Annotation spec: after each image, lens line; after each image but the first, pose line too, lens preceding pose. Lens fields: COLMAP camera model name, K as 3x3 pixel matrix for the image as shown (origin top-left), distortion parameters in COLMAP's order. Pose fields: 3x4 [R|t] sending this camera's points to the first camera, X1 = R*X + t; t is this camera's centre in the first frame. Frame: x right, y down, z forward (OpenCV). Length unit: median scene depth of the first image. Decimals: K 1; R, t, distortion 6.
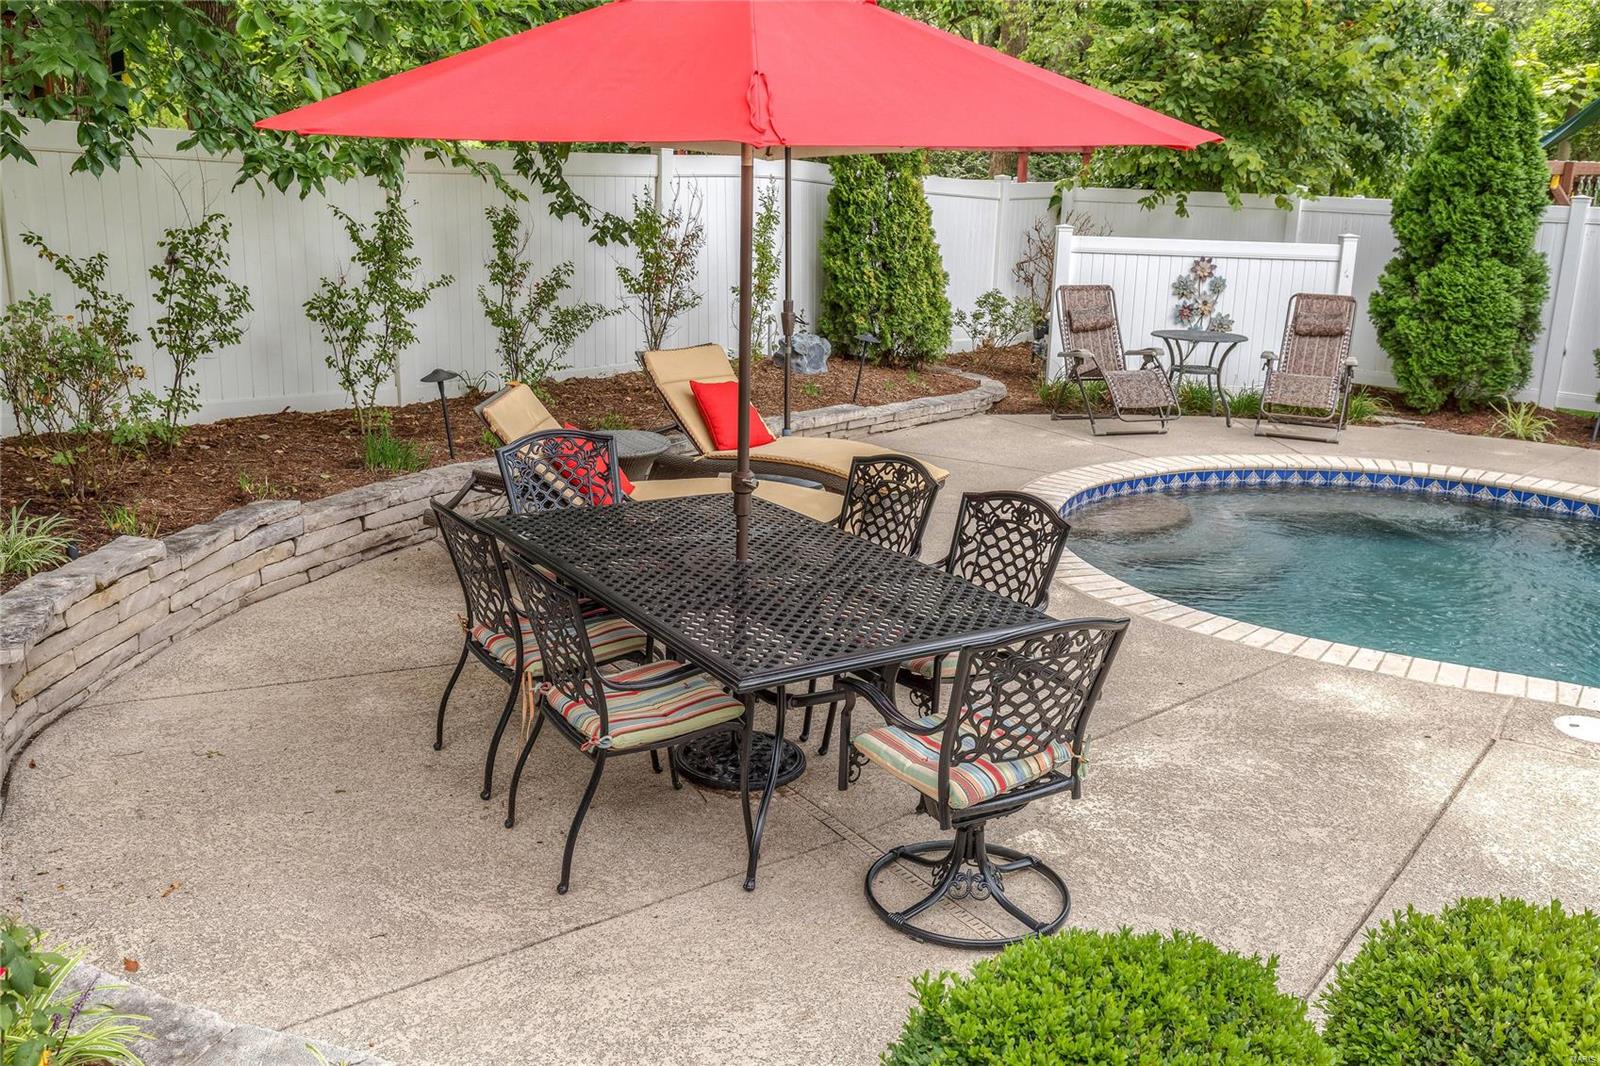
lens RADIAL K [[1440.5, 0, 802.3], [0, 1440.5, 532.5], [0, 0, 1]] dist [0.012131, -0.002810]
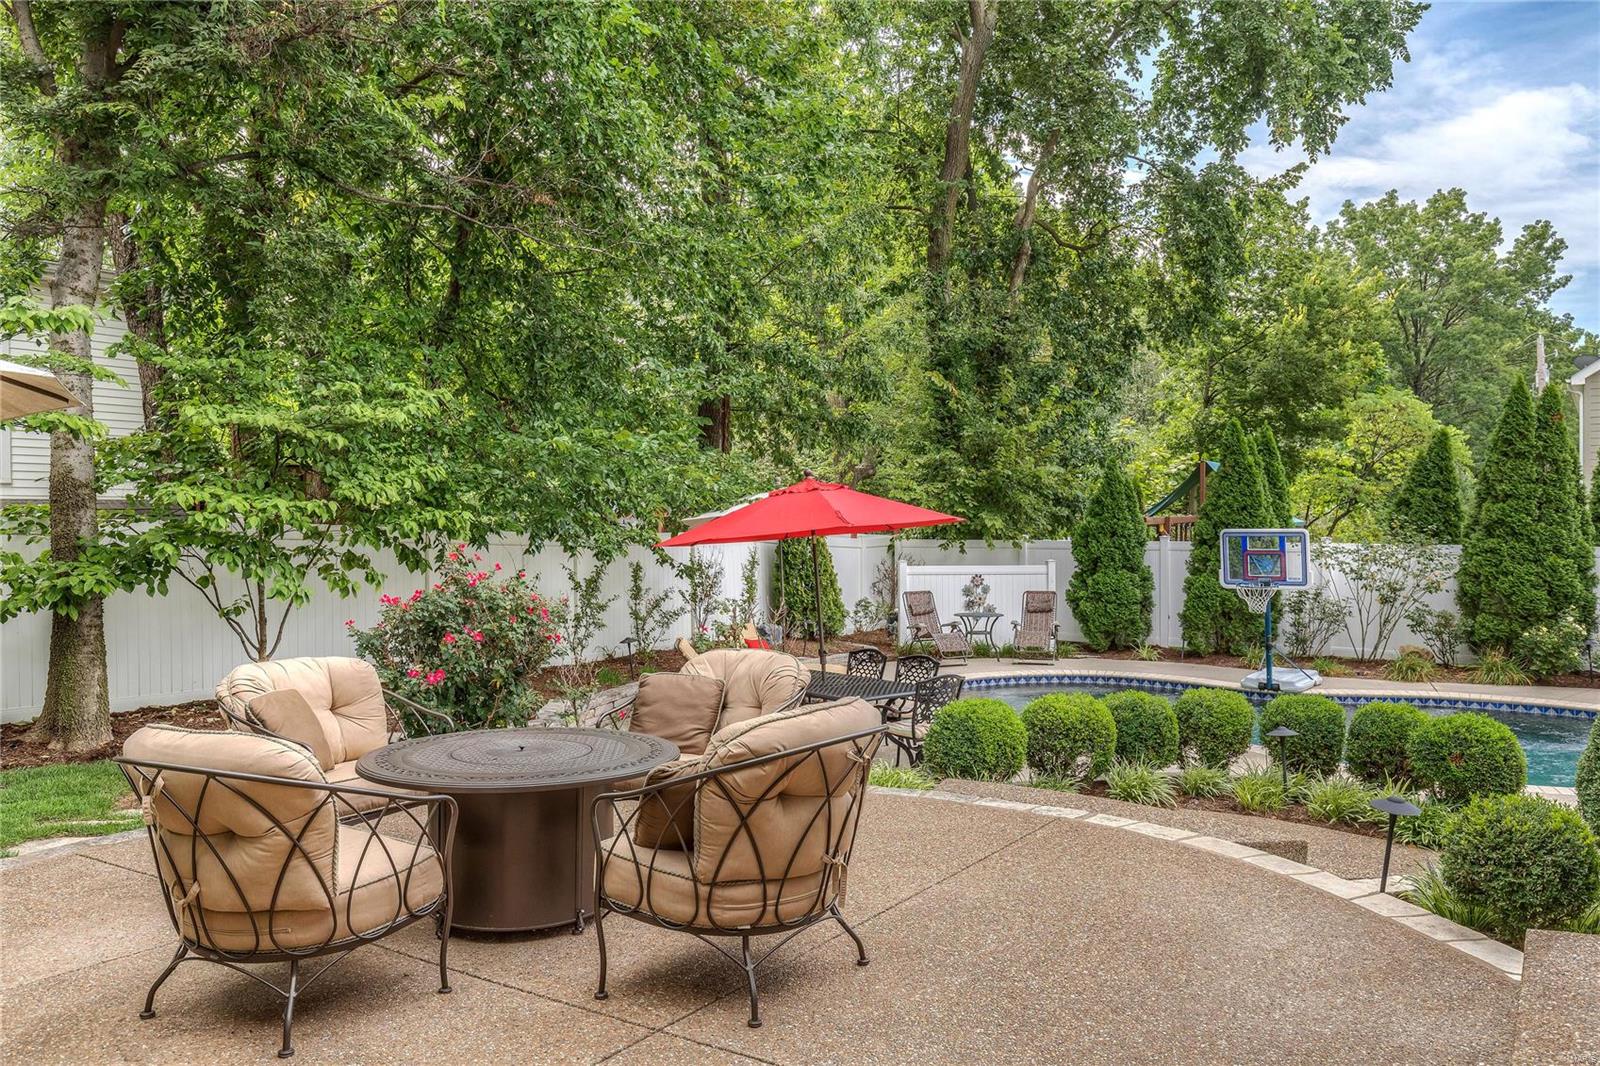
lens RADIAL K [[1206.6, 0, 799.9], [0, 1206.6, 536.2], [0, 0, 1]] dist [-0.001234, -0.001145]
pose [[0.991869, -0.035166, 0.122311, -0.141028], [0.062887, 0.970965, -0.230809, 0.108944], [-0.110643, 0.236624, 0.965281, -0.502751]]
